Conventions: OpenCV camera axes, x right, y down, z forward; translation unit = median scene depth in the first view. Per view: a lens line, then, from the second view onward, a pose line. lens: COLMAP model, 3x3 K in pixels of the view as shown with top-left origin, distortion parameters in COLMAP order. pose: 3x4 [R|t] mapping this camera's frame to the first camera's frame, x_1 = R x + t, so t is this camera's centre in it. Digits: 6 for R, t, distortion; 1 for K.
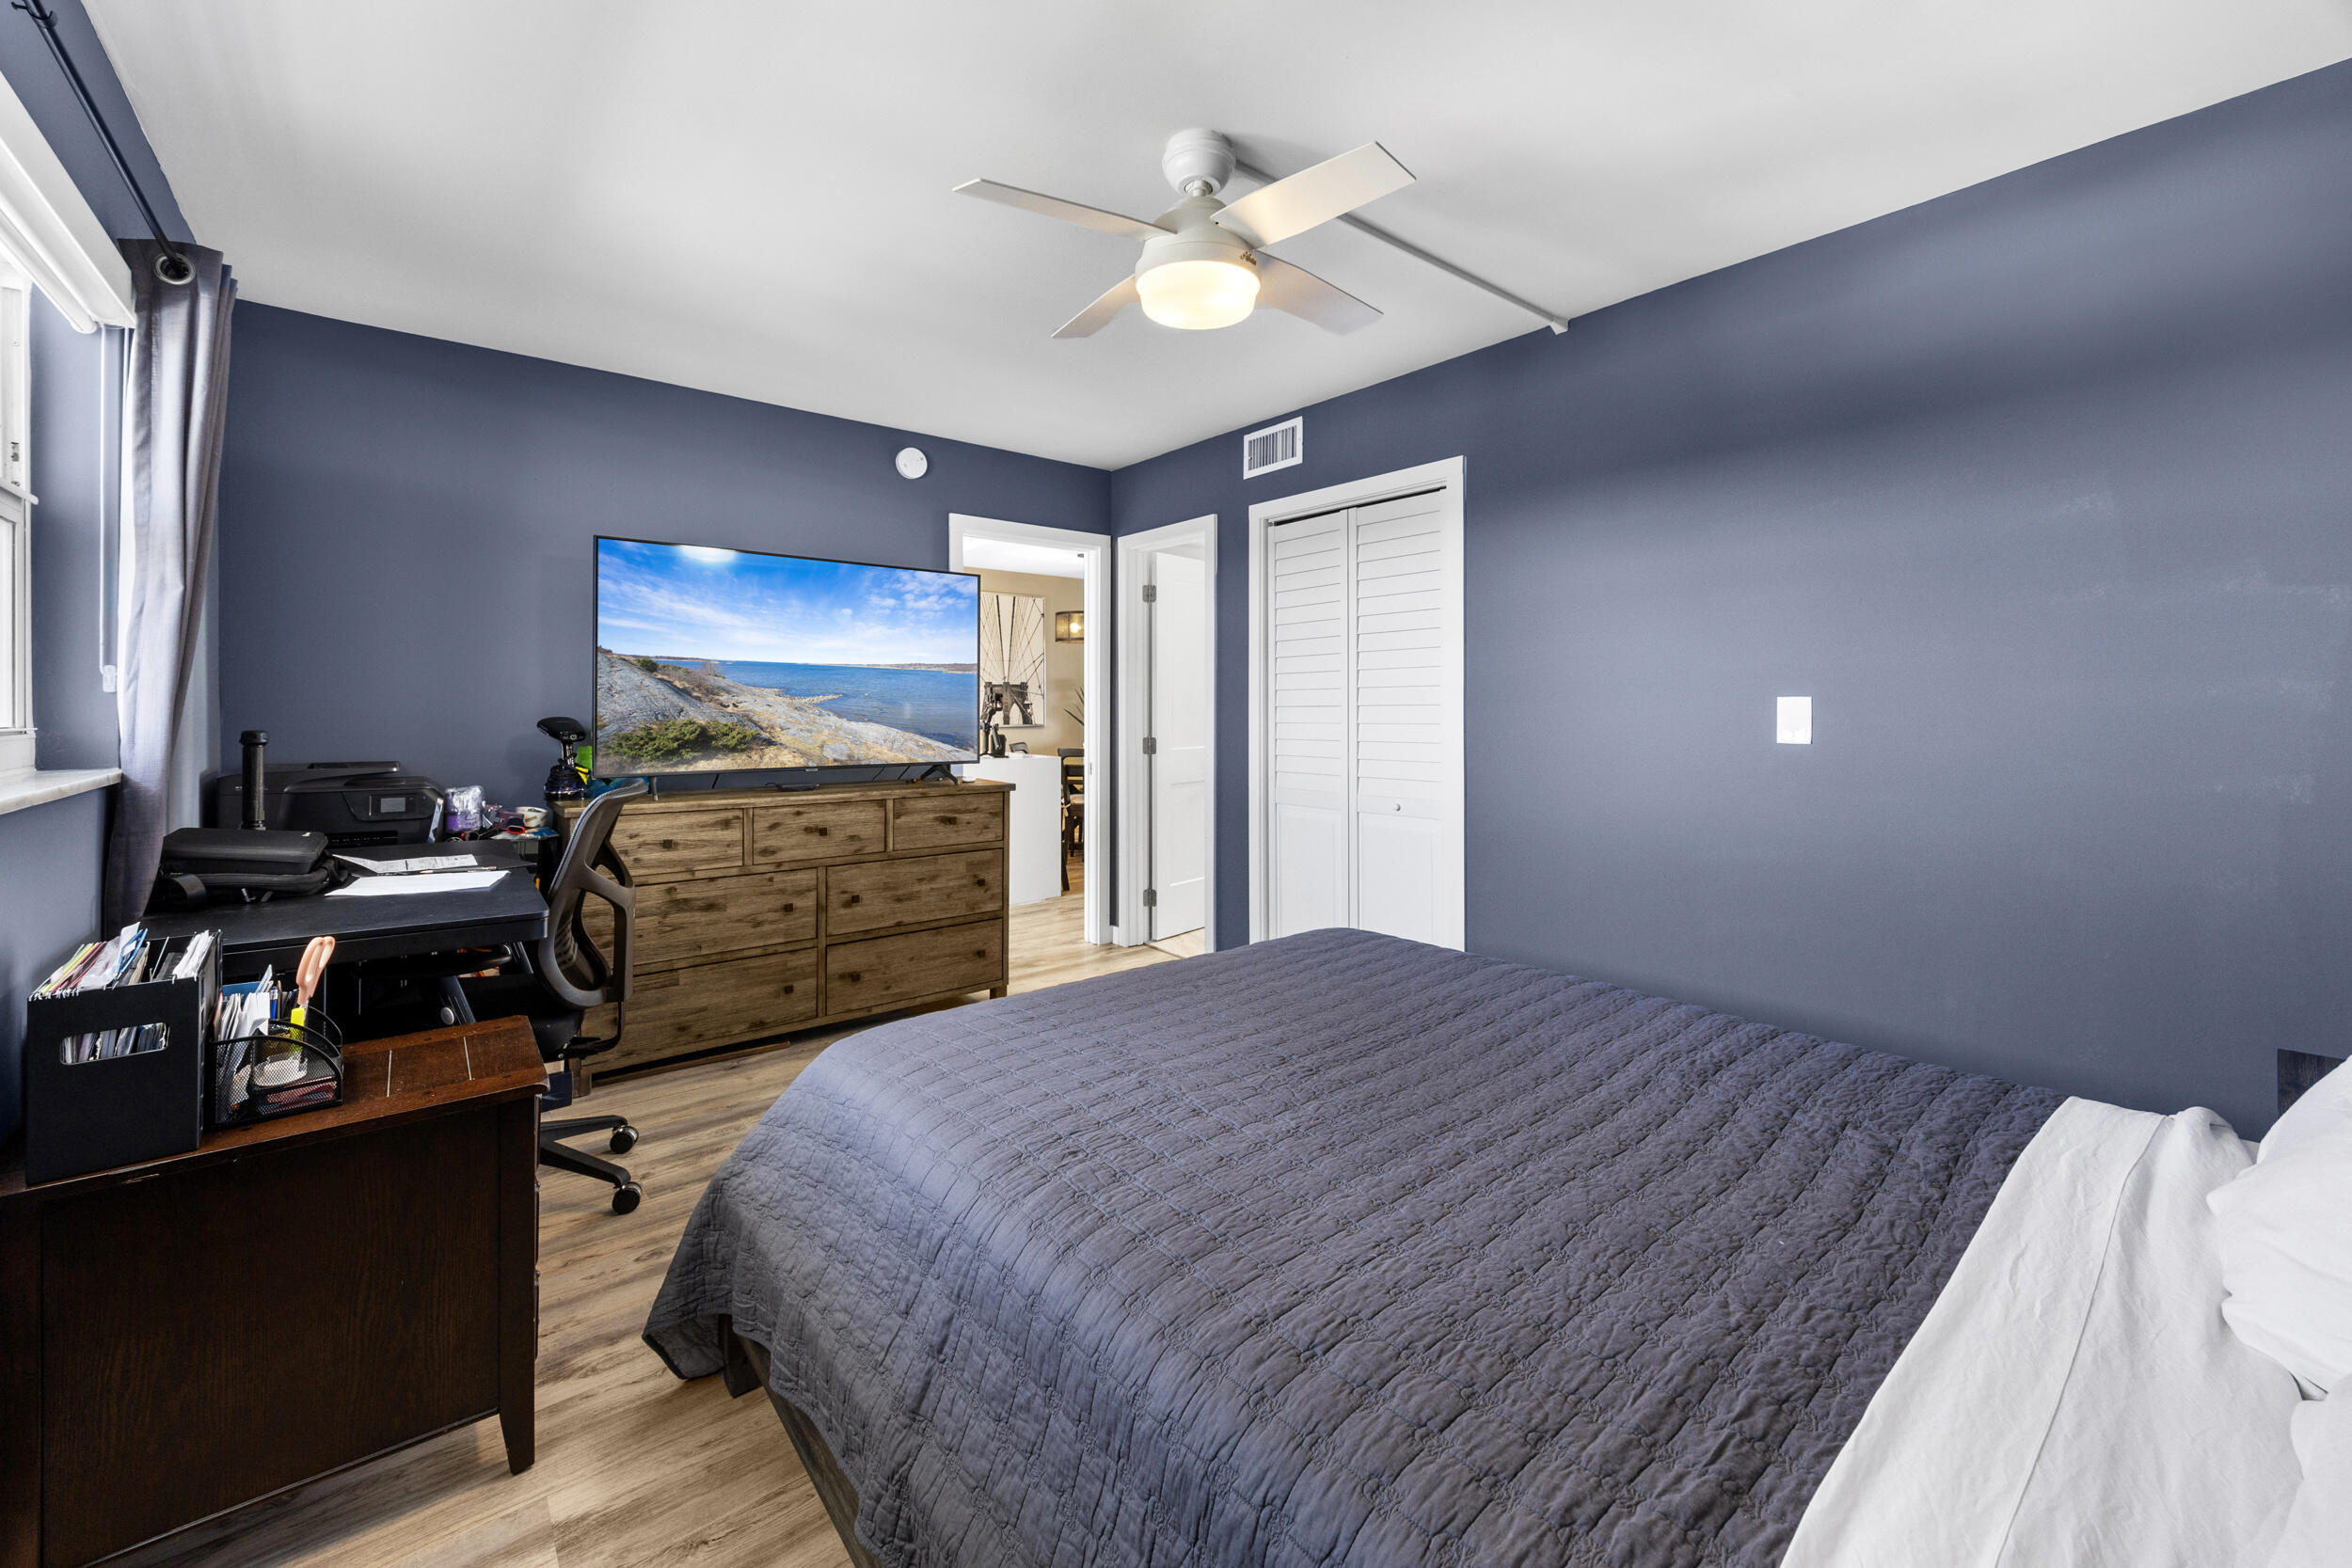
lens RADIAL K [[908.8, 0, 1147.8], [0, 908.8, 694.7], [0, 0, 1]] dist [-0.001024, 0.000172]
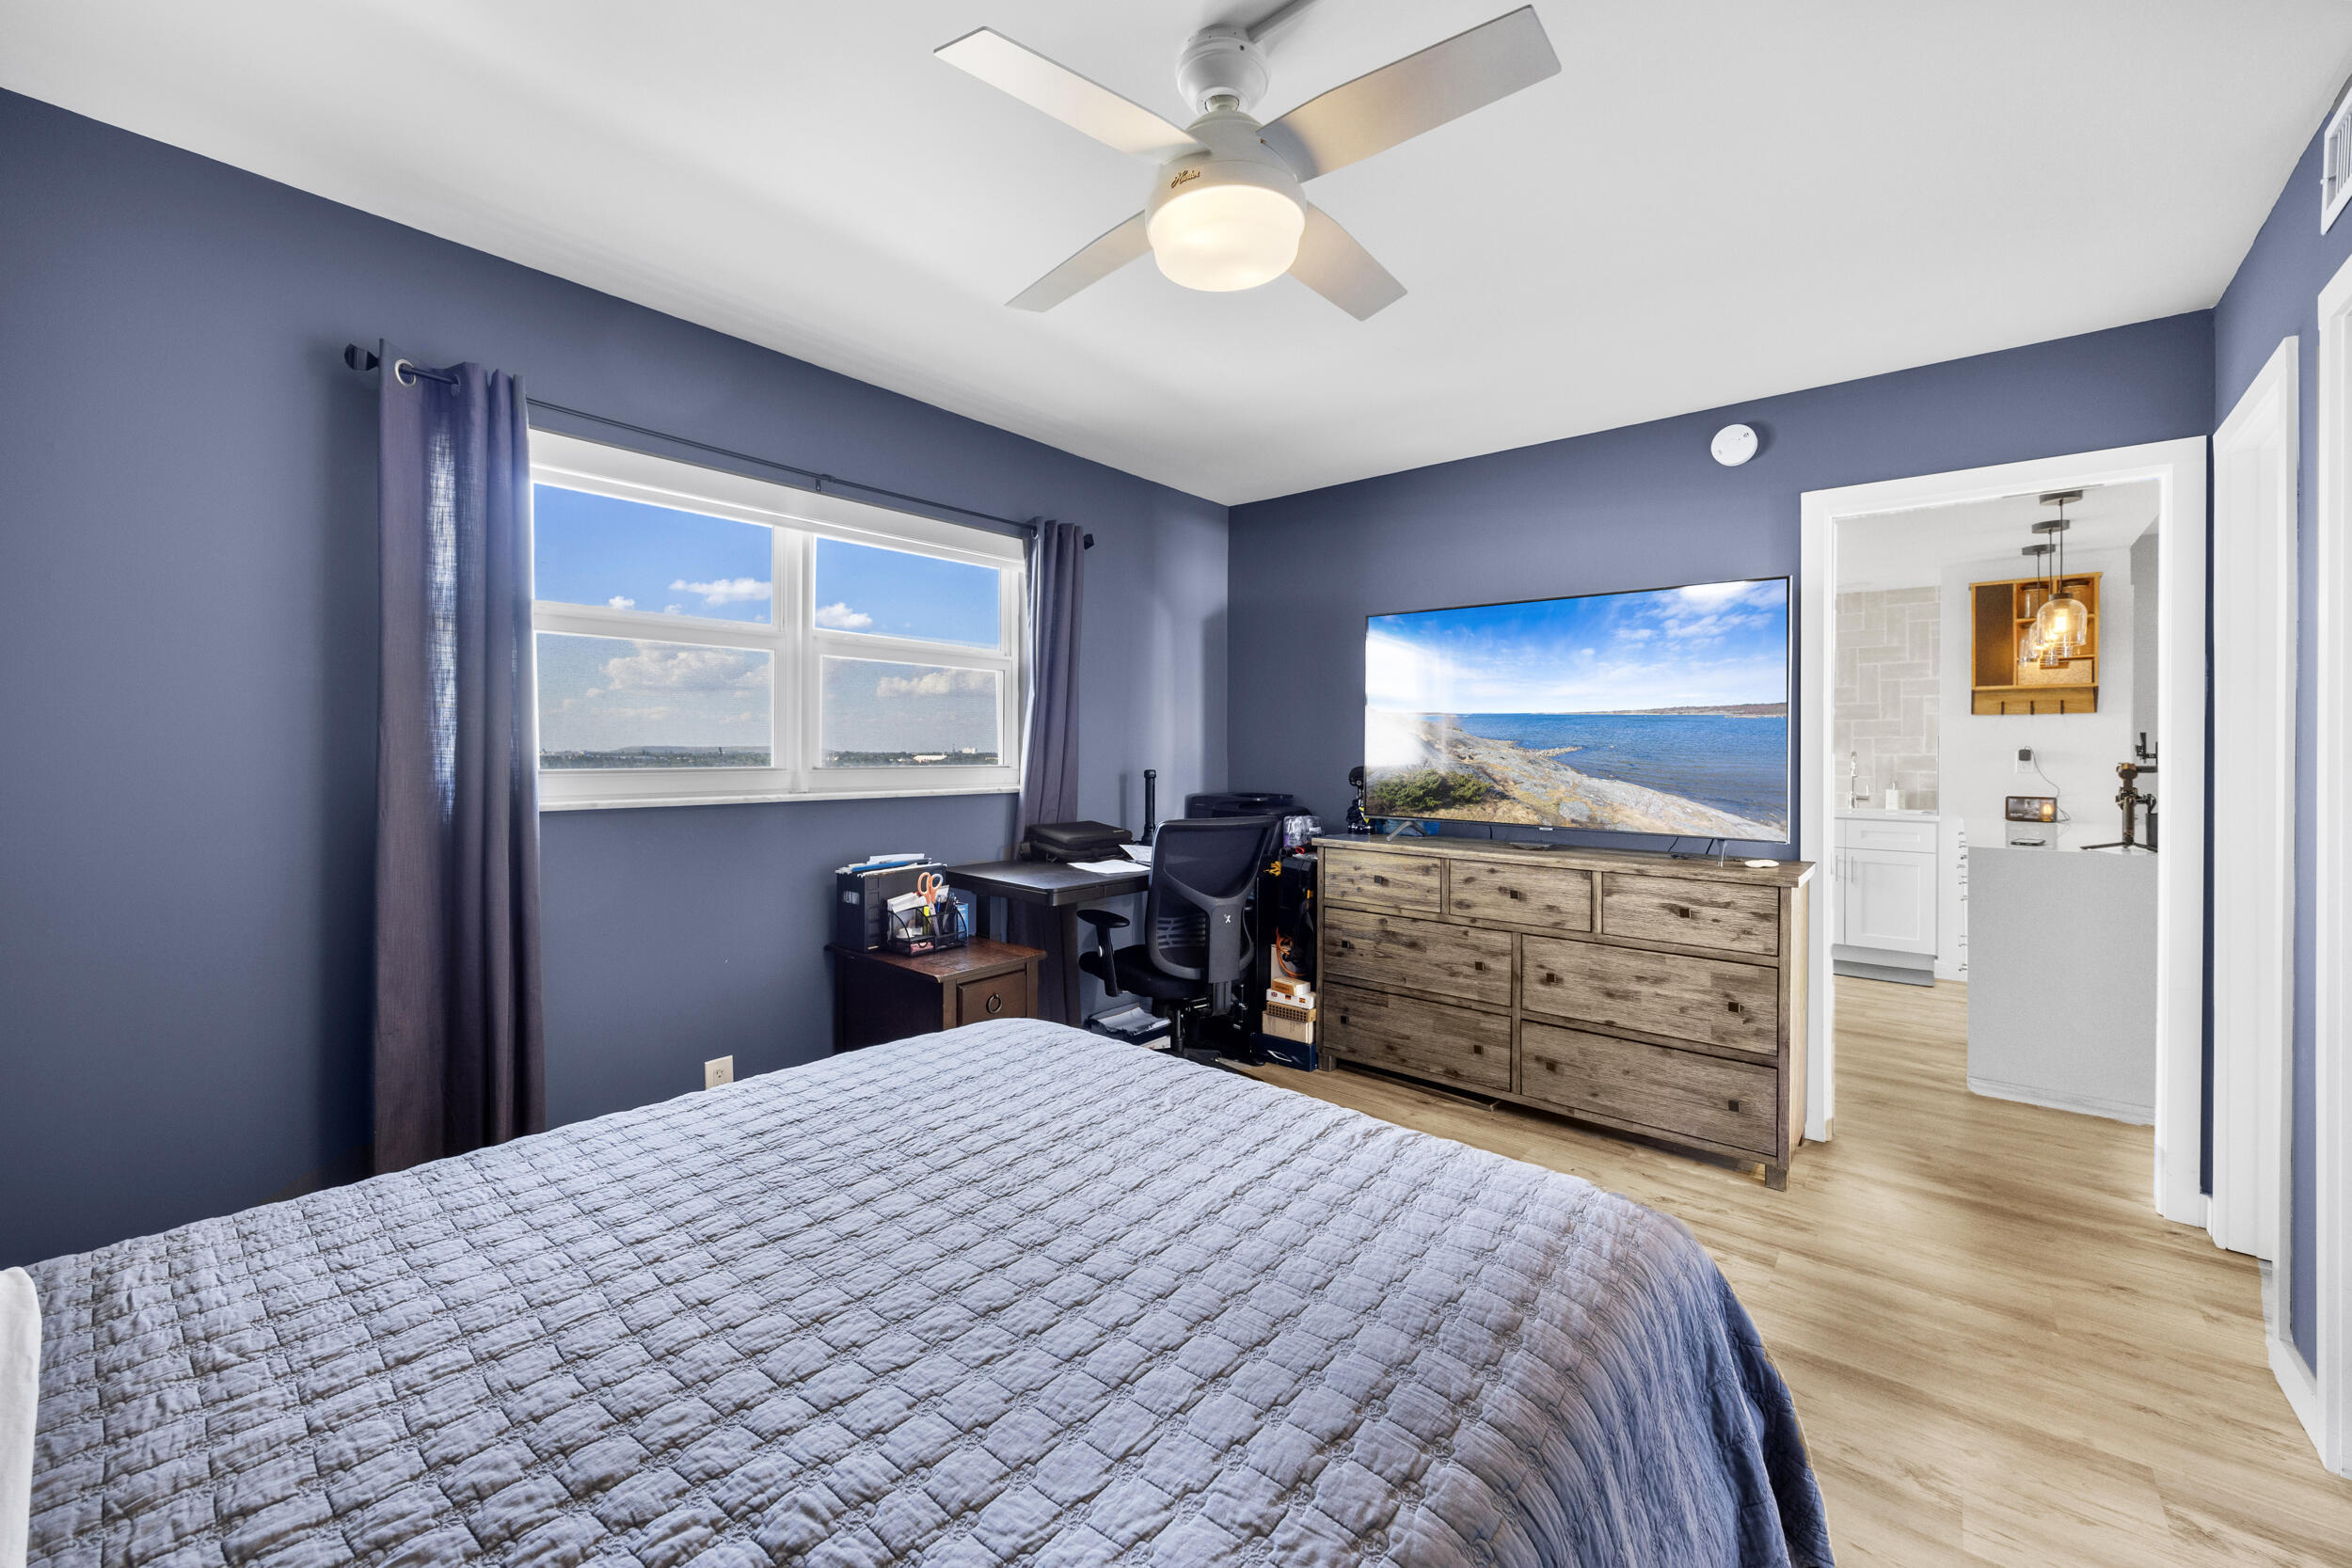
lens RADIAL K [[908.8, 0, 1189.1], [0, 908.8, 746.8], [0, 0, 1]] dist [-0.001024, 0.000172]
pose [[0.227524, -0.002313, -0.973770, 0.449149], [0.002987, 0.999994, -0.001677, 0.000207], [0.973768, -0.002527, 0.227529, 0.442790]]
